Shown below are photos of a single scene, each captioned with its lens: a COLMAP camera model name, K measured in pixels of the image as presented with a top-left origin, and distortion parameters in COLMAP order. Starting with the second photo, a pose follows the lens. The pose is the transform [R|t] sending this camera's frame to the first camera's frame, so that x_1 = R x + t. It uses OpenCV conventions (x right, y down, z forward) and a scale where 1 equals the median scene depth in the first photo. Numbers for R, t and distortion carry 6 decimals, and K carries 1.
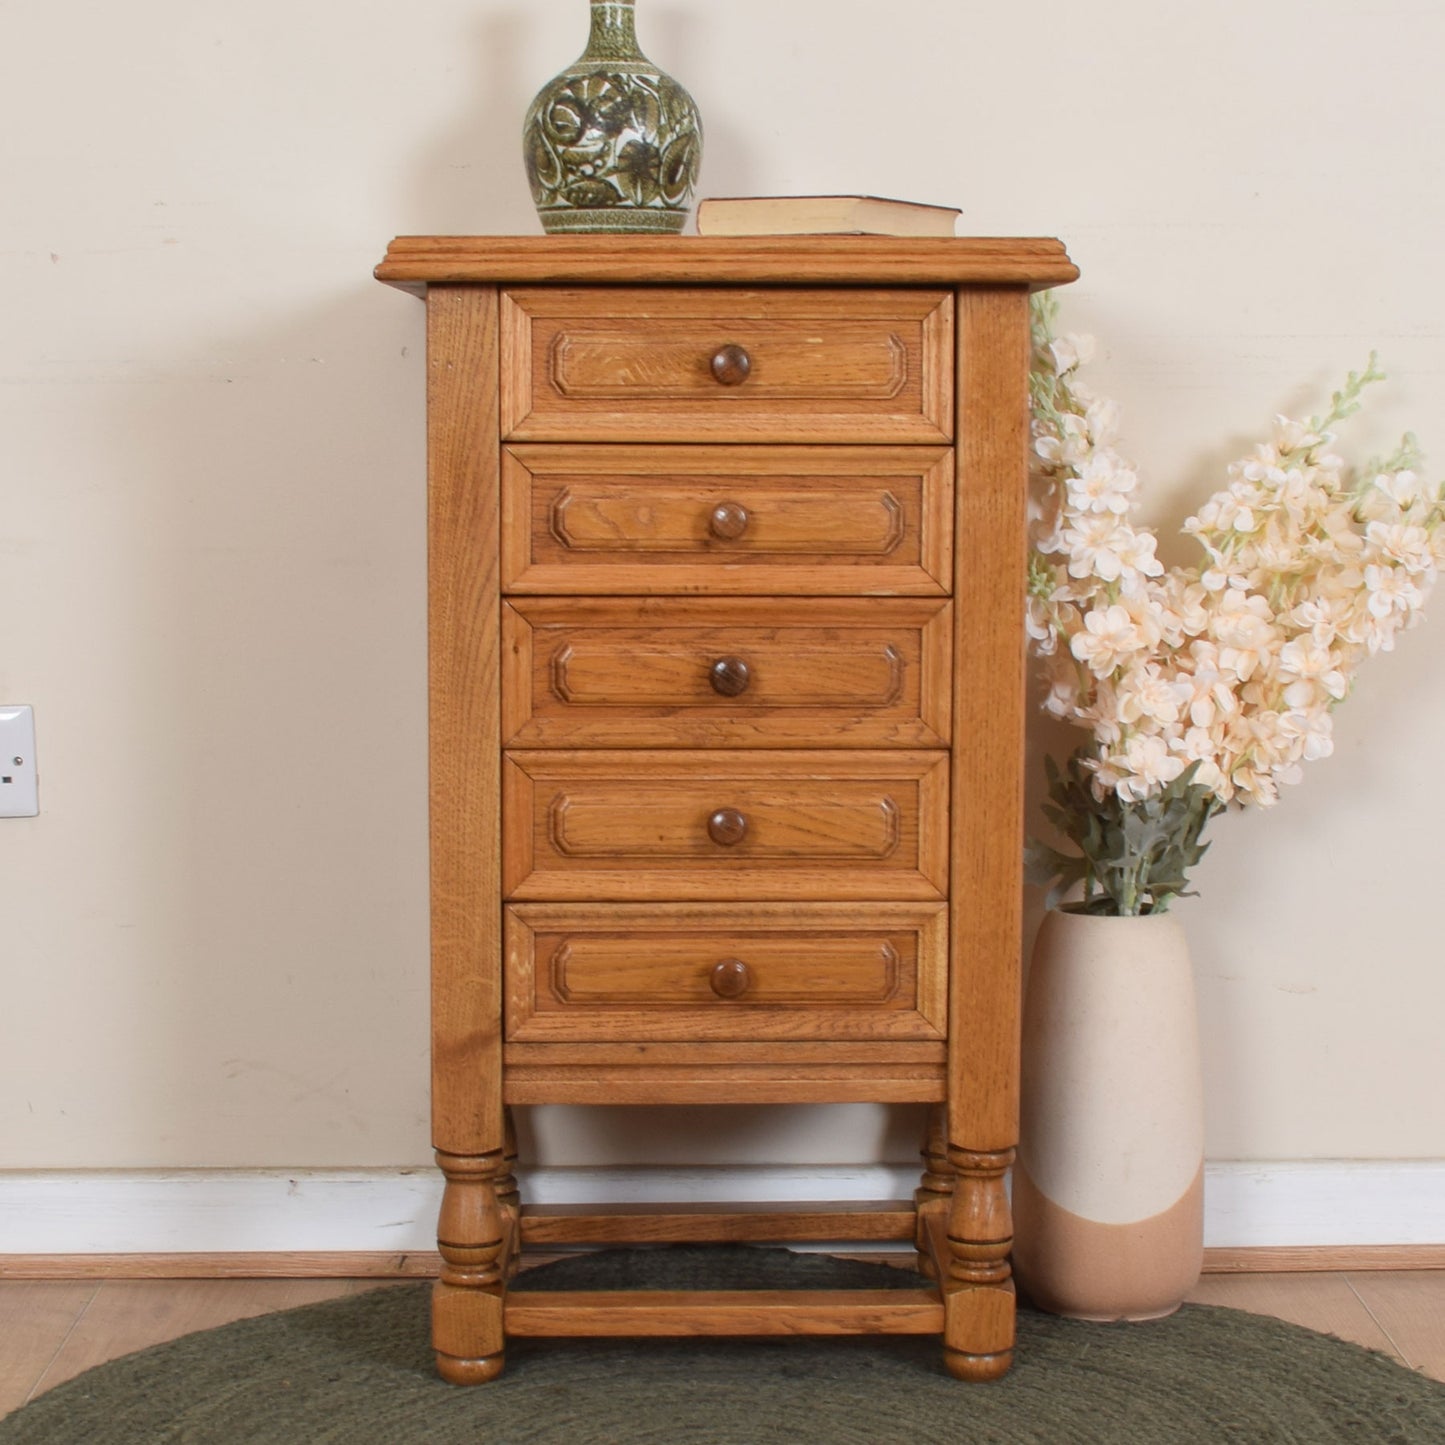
lens RADIAL K [[3110.9, 0, 722.5], [0, 3110.9, 722.5], [0, 0, 1]] dist [-0.060457, -0.218103]
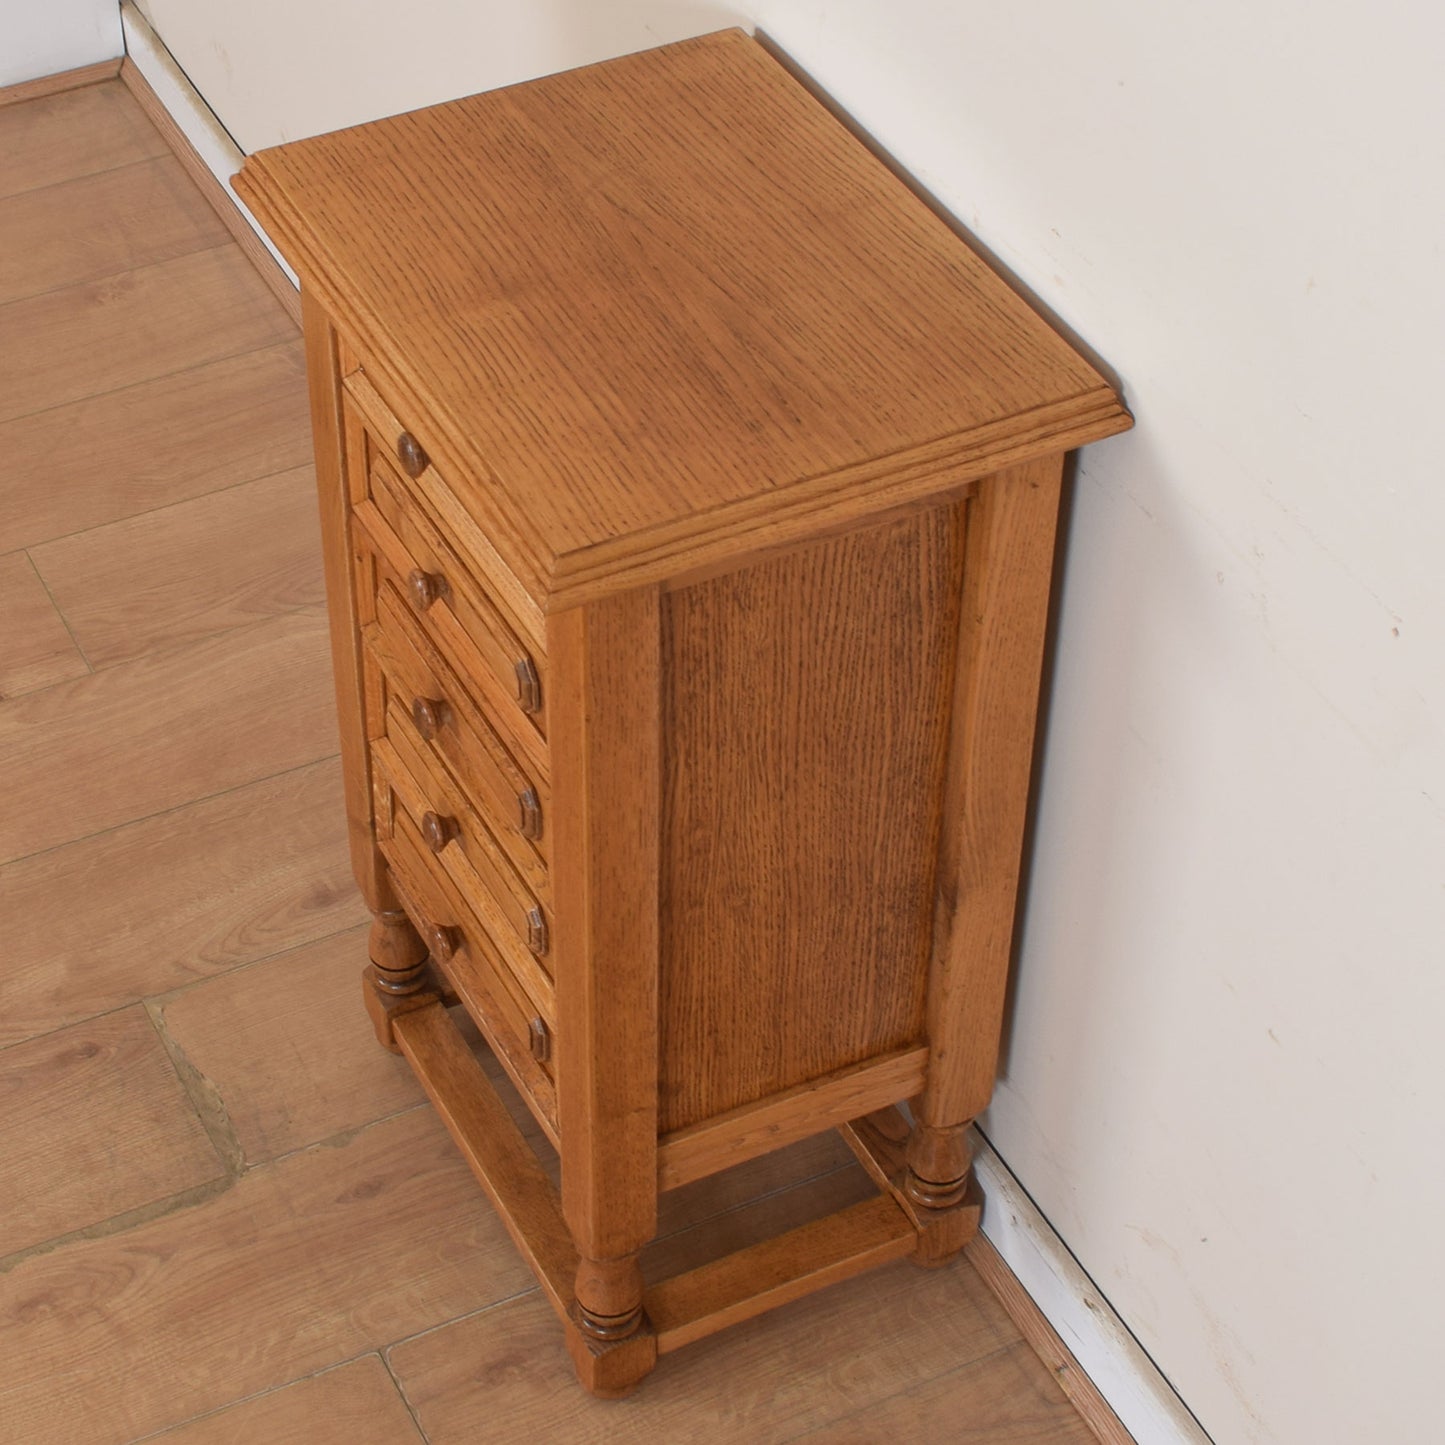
lens RADIAL K [[3185.2, 0, 613.0], [0, 3185.2, 716.4], [0, 0, 1]] dist [-0.055219, -0.471633]
pose [[0.399887, 0.611517, -0.682742, 0.672994], [-0.085204, 0.766469, 0.636605, -0.624675], [0.912595, -0.196398, 0.358605, 0.702365]]
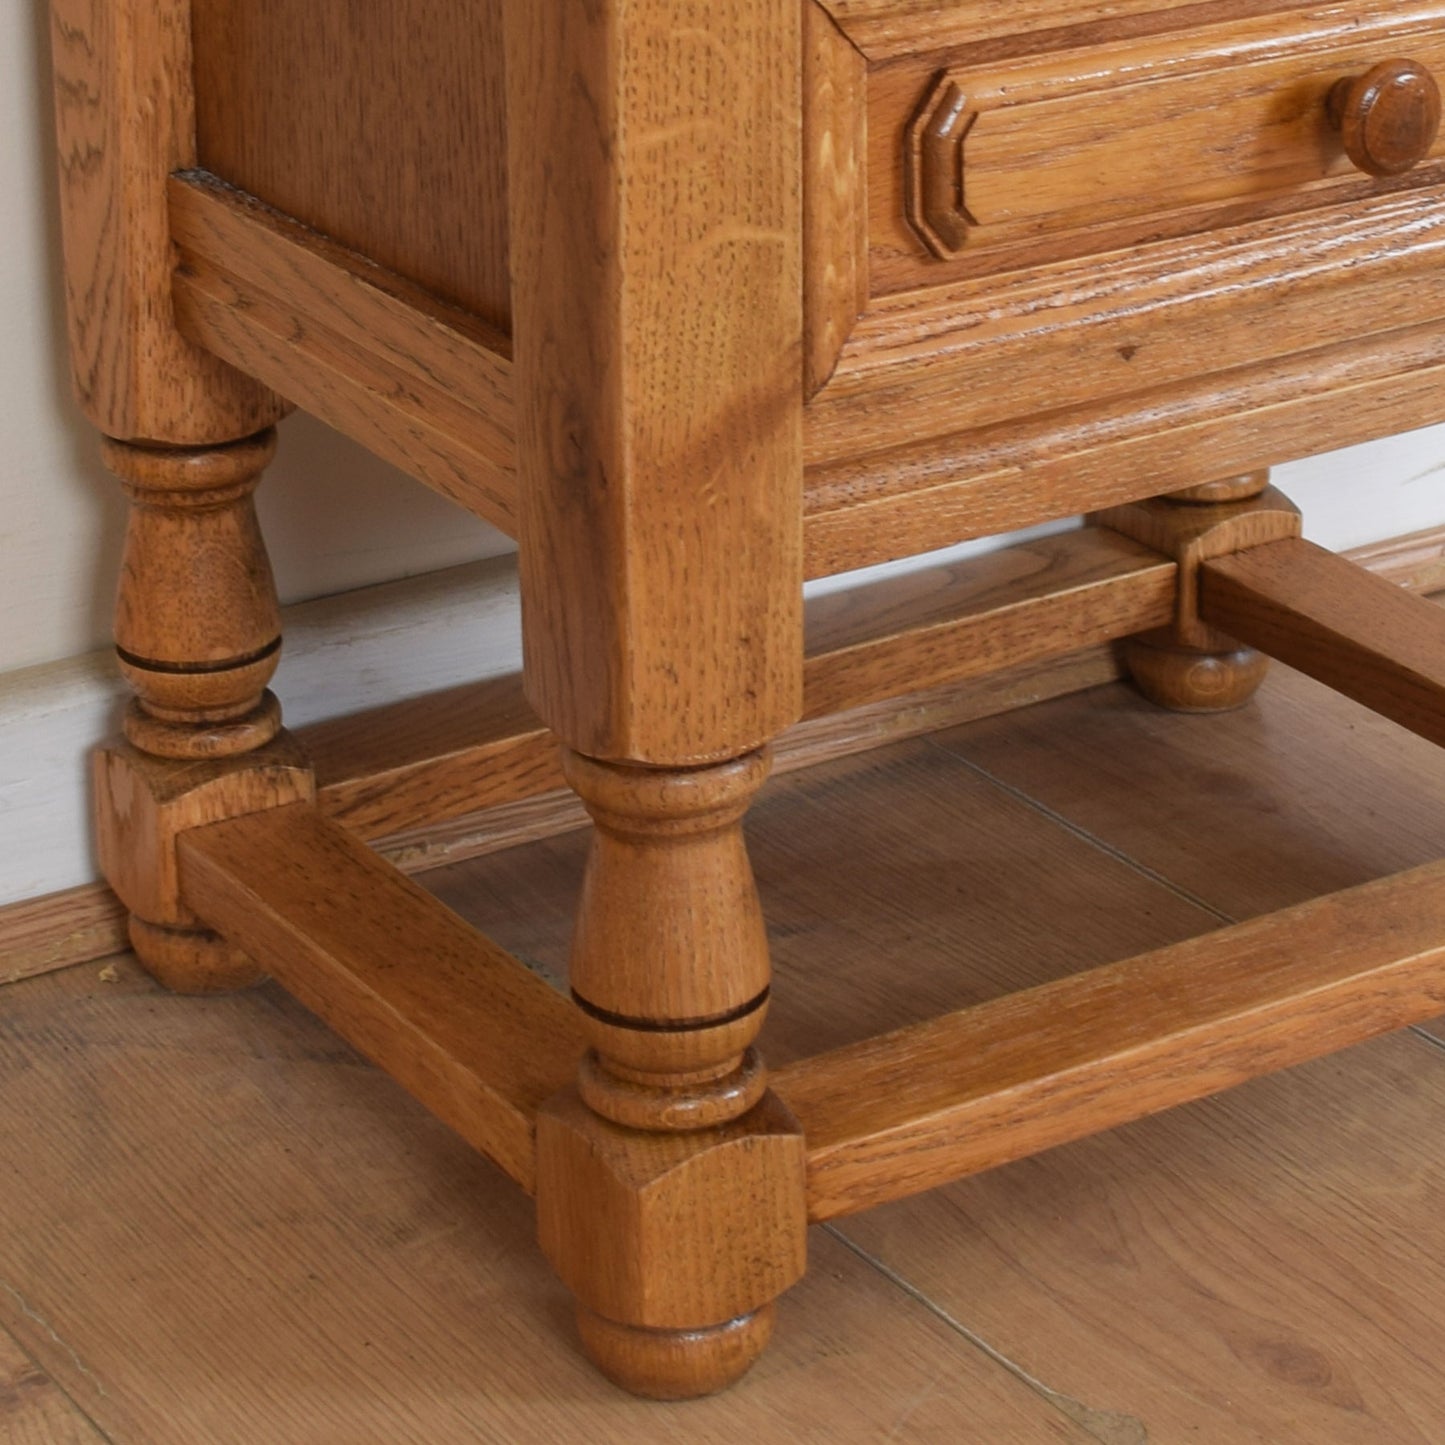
lens RADIAL K [[4595.3, 0, 722.6], [0, 4595.3, 826.3], [0, 0, 1]] dist [-0.647569, 4.552245]
pose [[0.869271, -0.220546, 0.442411, -0.299349], [0.066370, 0.938927, 0.337656, -0.017055], [-0.489860, -0.264152, 0.830819, 0.604159]]
